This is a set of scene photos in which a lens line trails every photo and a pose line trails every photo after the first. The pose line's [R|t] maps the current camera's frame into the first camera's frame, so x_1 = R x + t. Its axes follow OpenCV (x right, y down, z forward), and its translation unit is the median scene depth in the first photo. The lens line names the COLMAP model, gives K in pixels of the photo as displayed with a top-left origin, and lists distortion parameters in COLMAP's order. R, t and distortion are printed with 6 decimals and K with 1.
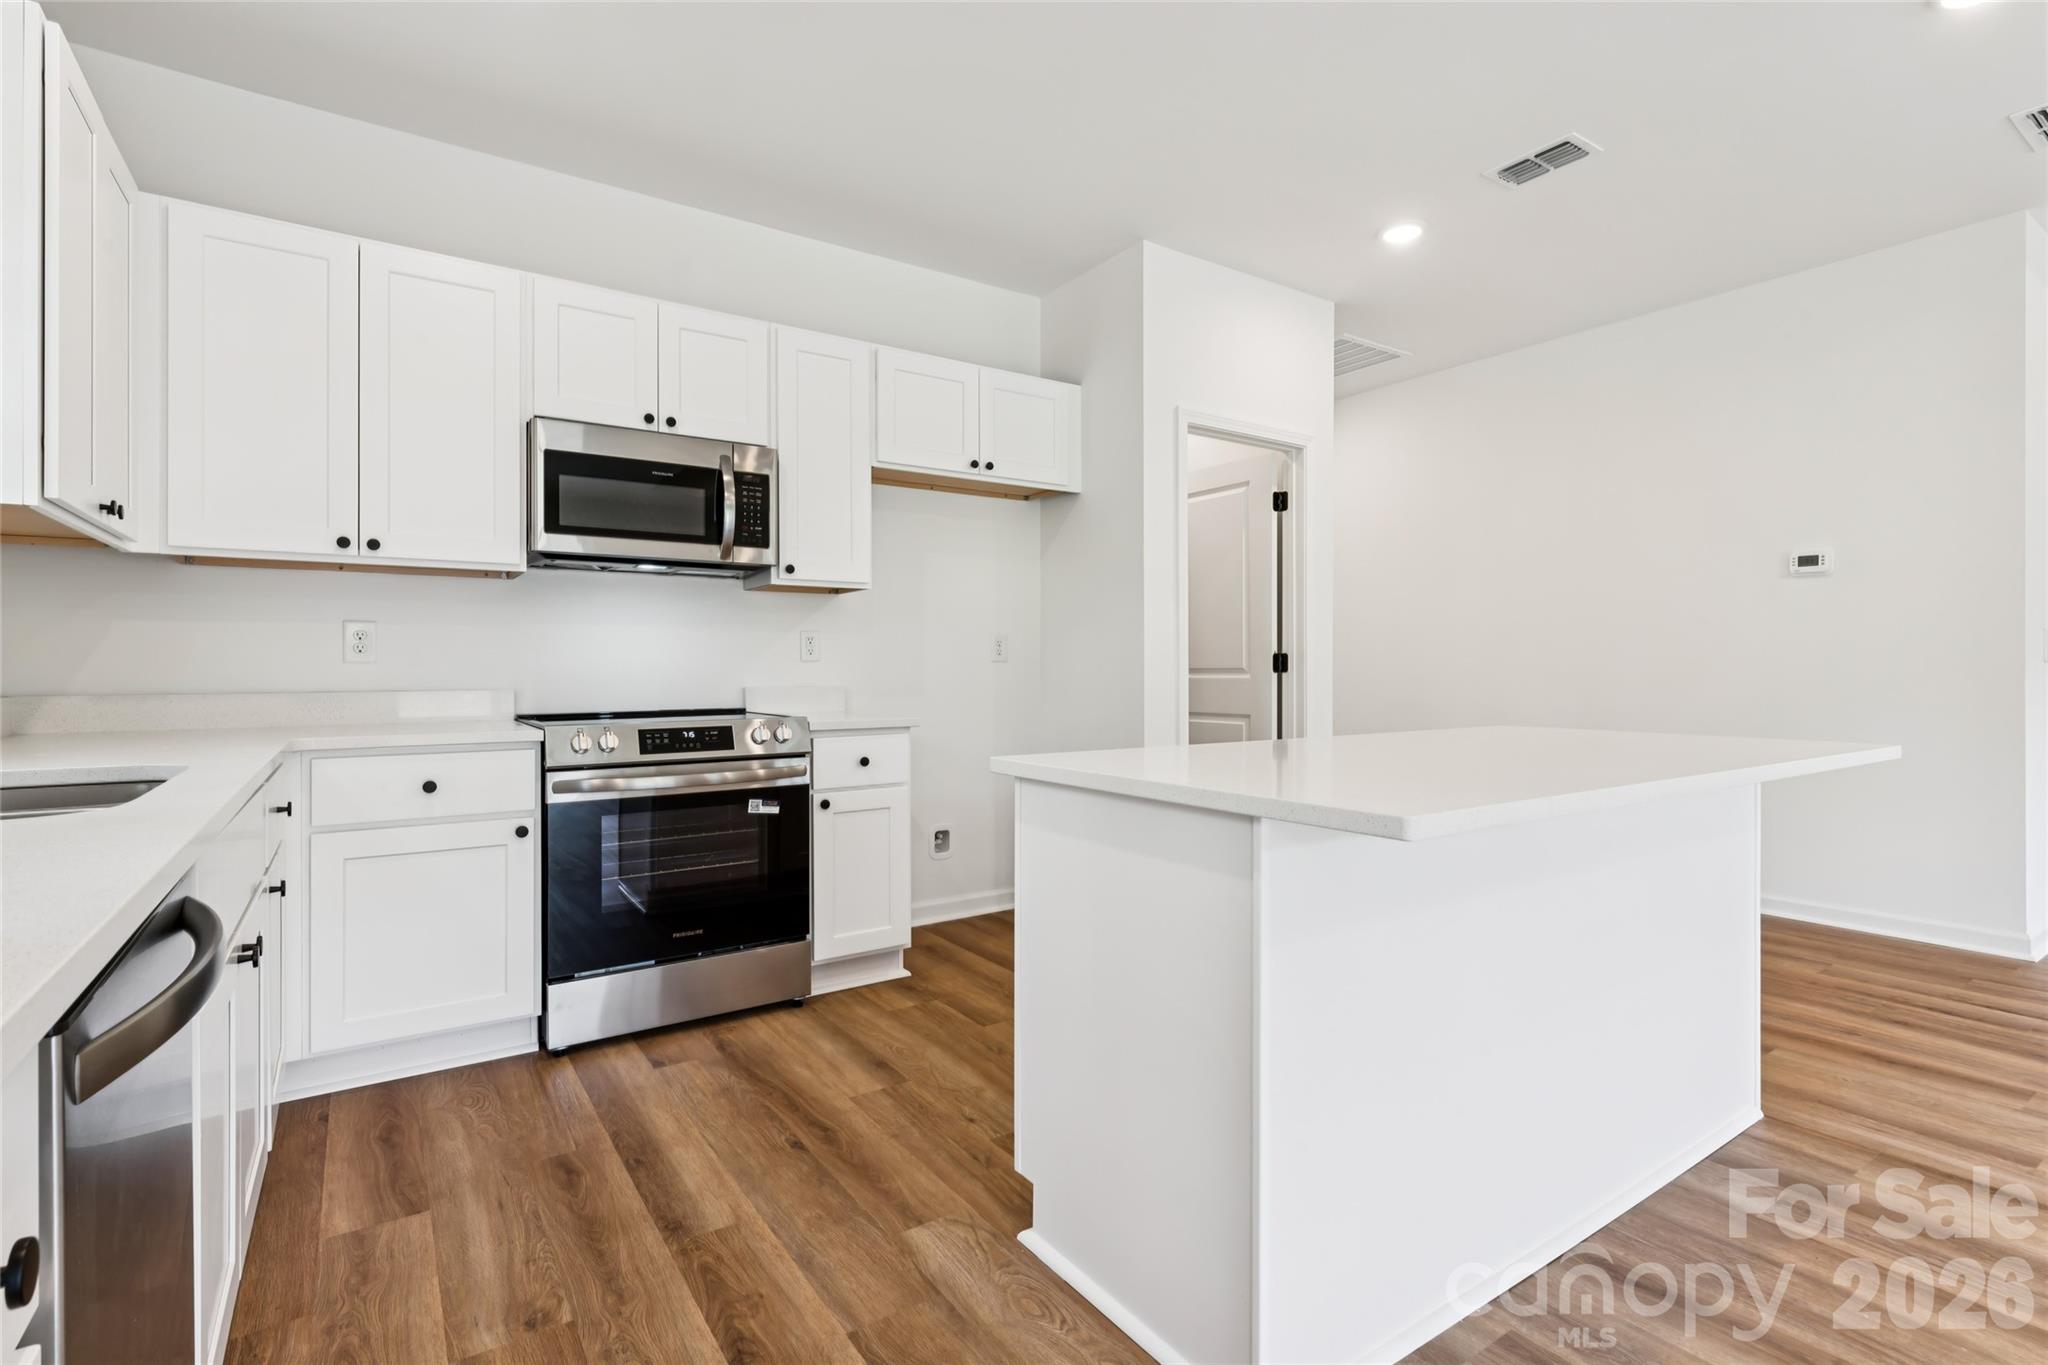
lens RADIAL K [[951.8, 0, 1020.6], [0, 951.8, 672.4], [0, 0, 1]] dist [-0.004433, 0.001428]
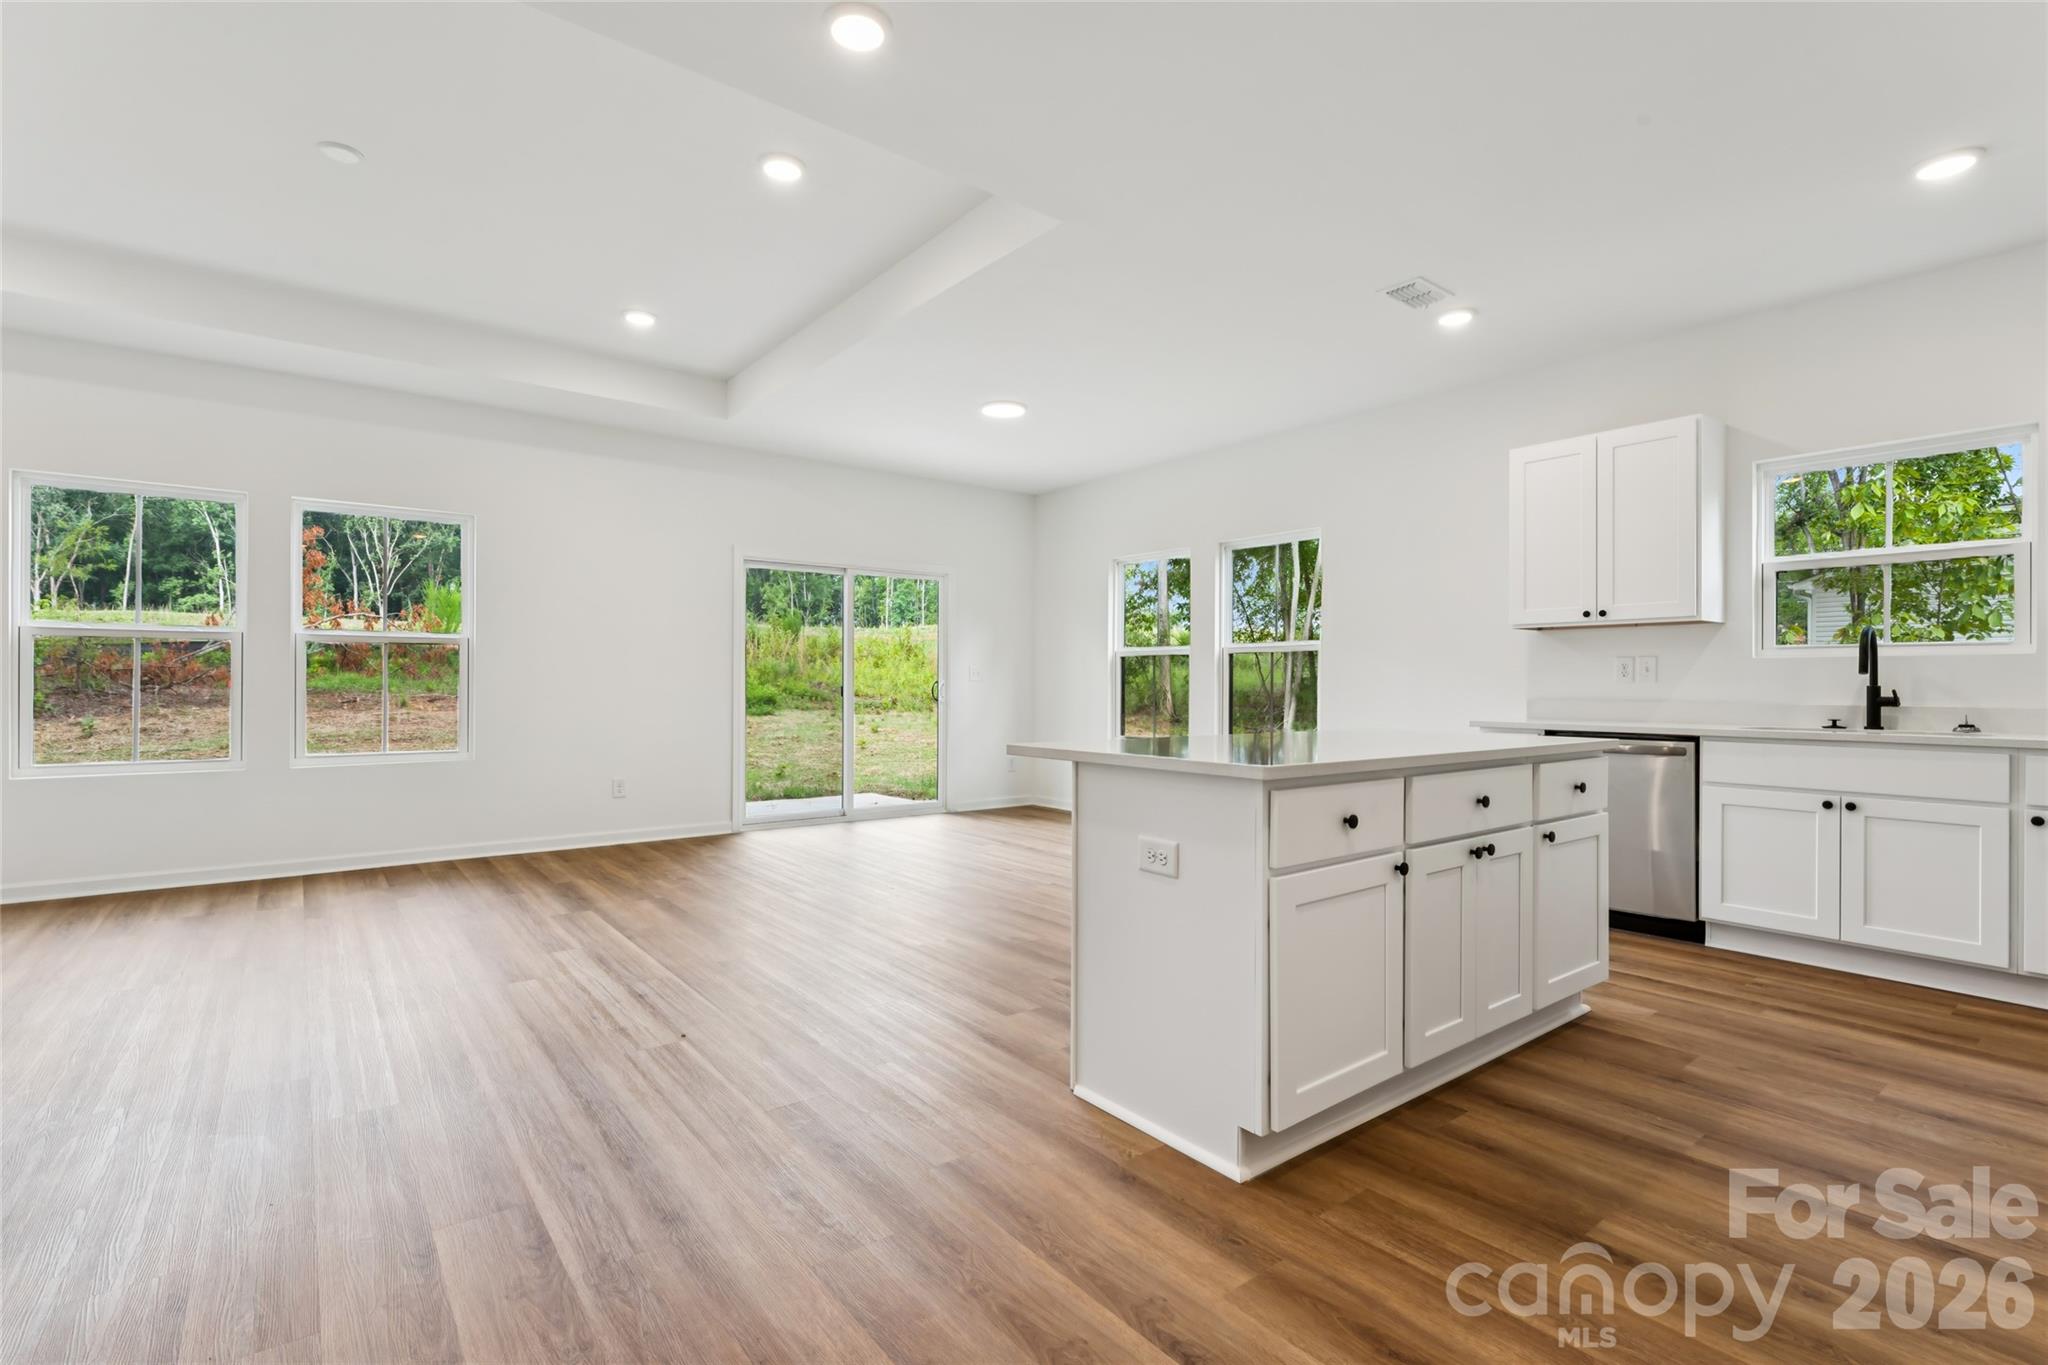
lens RADIAL K [[951.8, 0, 1019.5], [0, 951.8, 684.0], [0, 0, 1]] dist [-0.004433, 0.001428]
pose [[-0.998142, -0.004623, -0.060748, 0.735804], [-0.004579, 0.999989, -0.000867, -0.002012], [0.060751, -0.000587, -0.998153, 1.700394]]
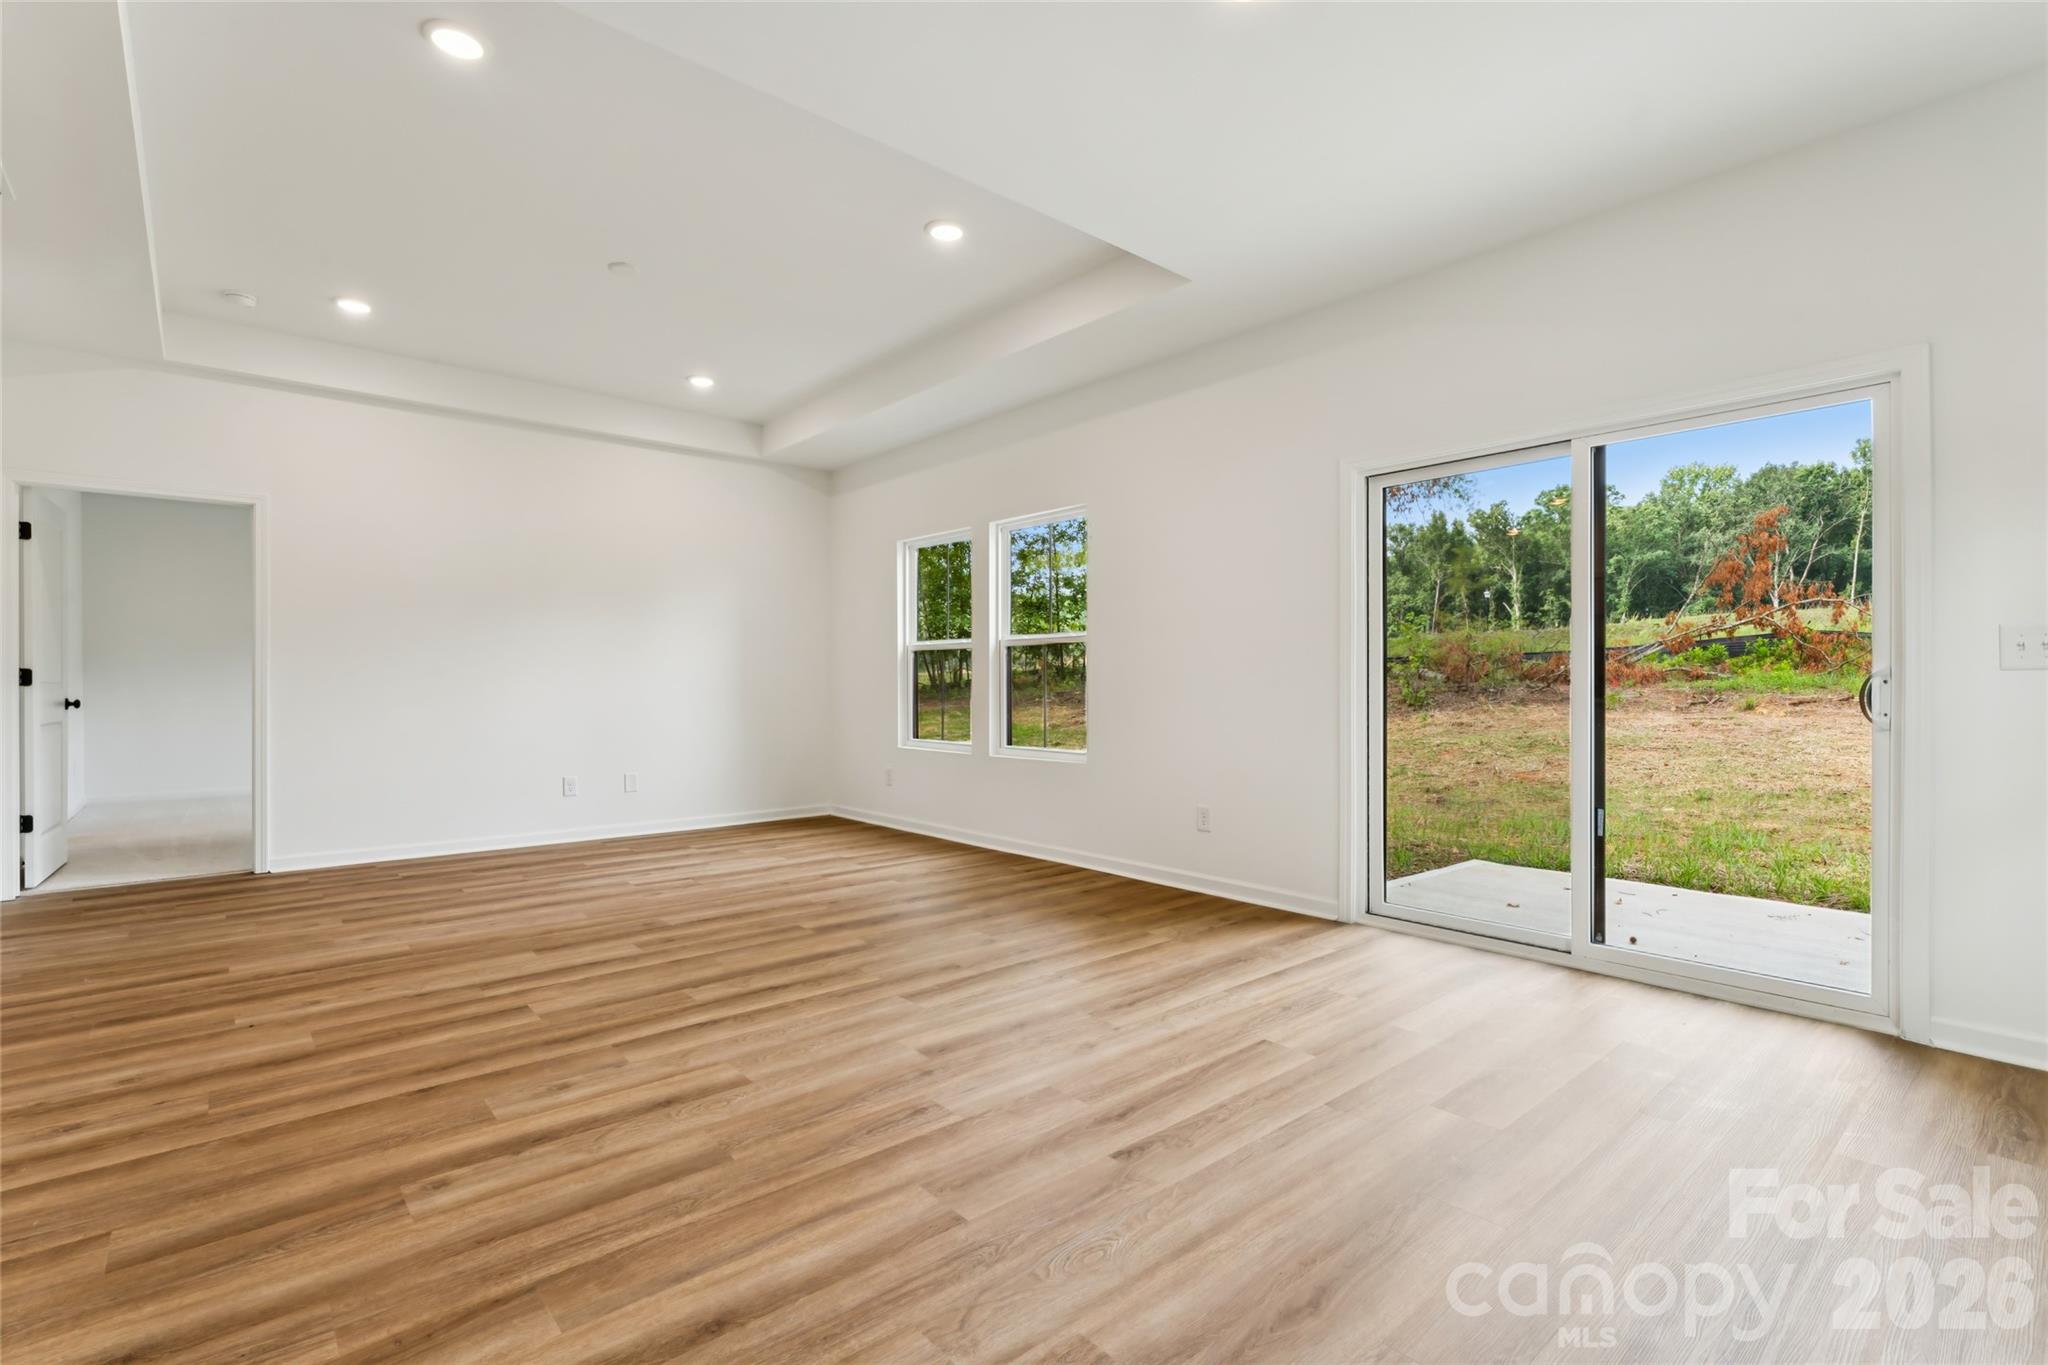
lens RADIAL K [[951.8, 0, 1029.2], [0, 951.8, 670.3], [0, 0, 1]] dist [-0.004433, 0.001428]
pose [[-0.122314, 0.013160, 0.992404, -0.105399], [0.003468, 0.999912, -0.012832, 0.000277], [-0.992485, 0.001873, -0.122349, -0.060401]]
